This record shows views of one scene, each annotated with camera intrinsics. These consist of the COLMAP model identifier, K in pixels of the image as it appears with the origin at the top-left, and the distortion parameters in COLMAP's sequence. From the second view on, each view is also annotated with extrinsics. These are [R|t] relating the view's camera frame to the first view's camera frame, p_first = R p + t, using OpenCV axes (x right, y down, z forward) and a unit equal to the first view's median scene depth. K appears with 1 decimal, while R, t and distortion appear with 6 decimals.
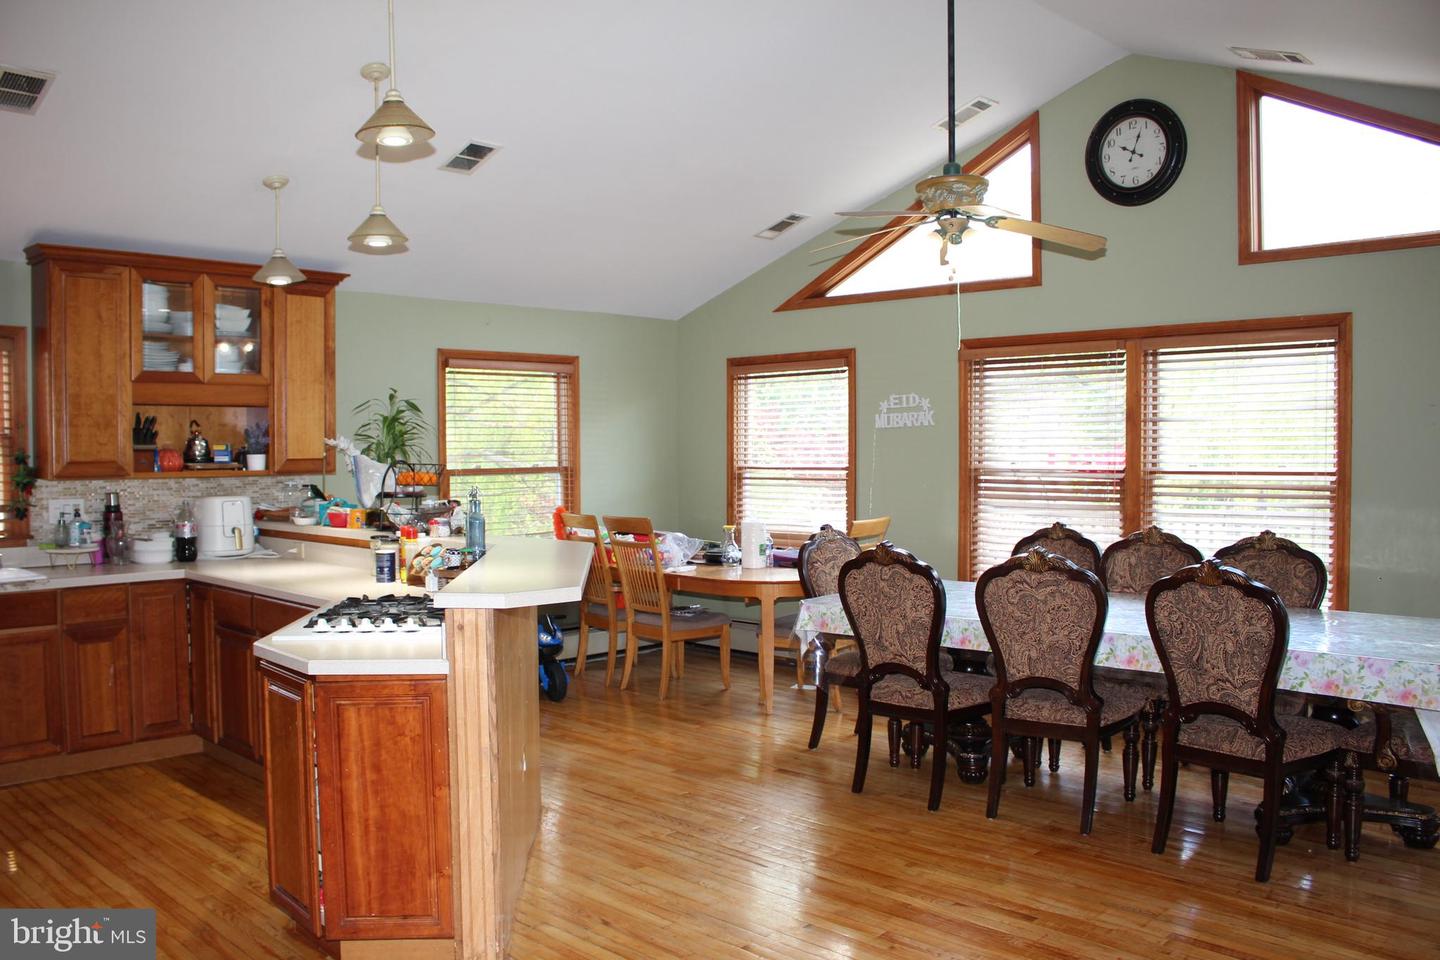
lens RADIAL K [[1225.5, 0, 703.5], [0, 1225.5, 484.0], [0, 0, 1]] dist [-0.003875, -0.002114]
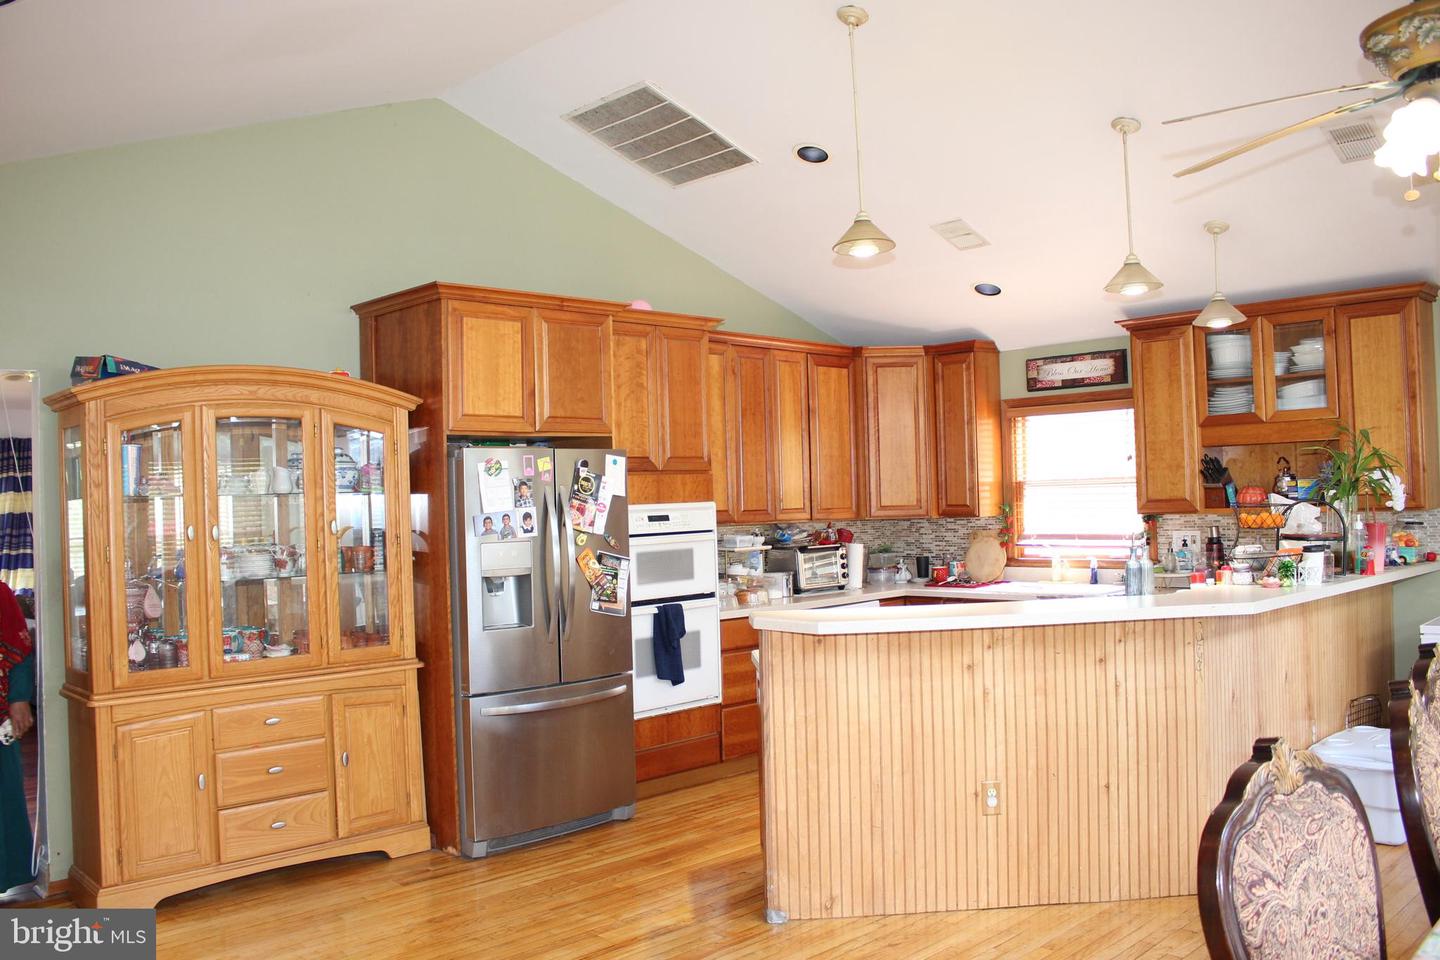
lens RADIAL K [[1225.5, 0, 703.5], [0, 1225.5, 484.0], [0, 0, 1]] dist [-0.003875, -0.002114]
pose [[-0.002901, -0.008862, -0.999957, 0.649918], [-0.007162, 0.999935, -0.008842, -0.018614], [0.999970, 0.007136, -0.002964, 0.556286]]
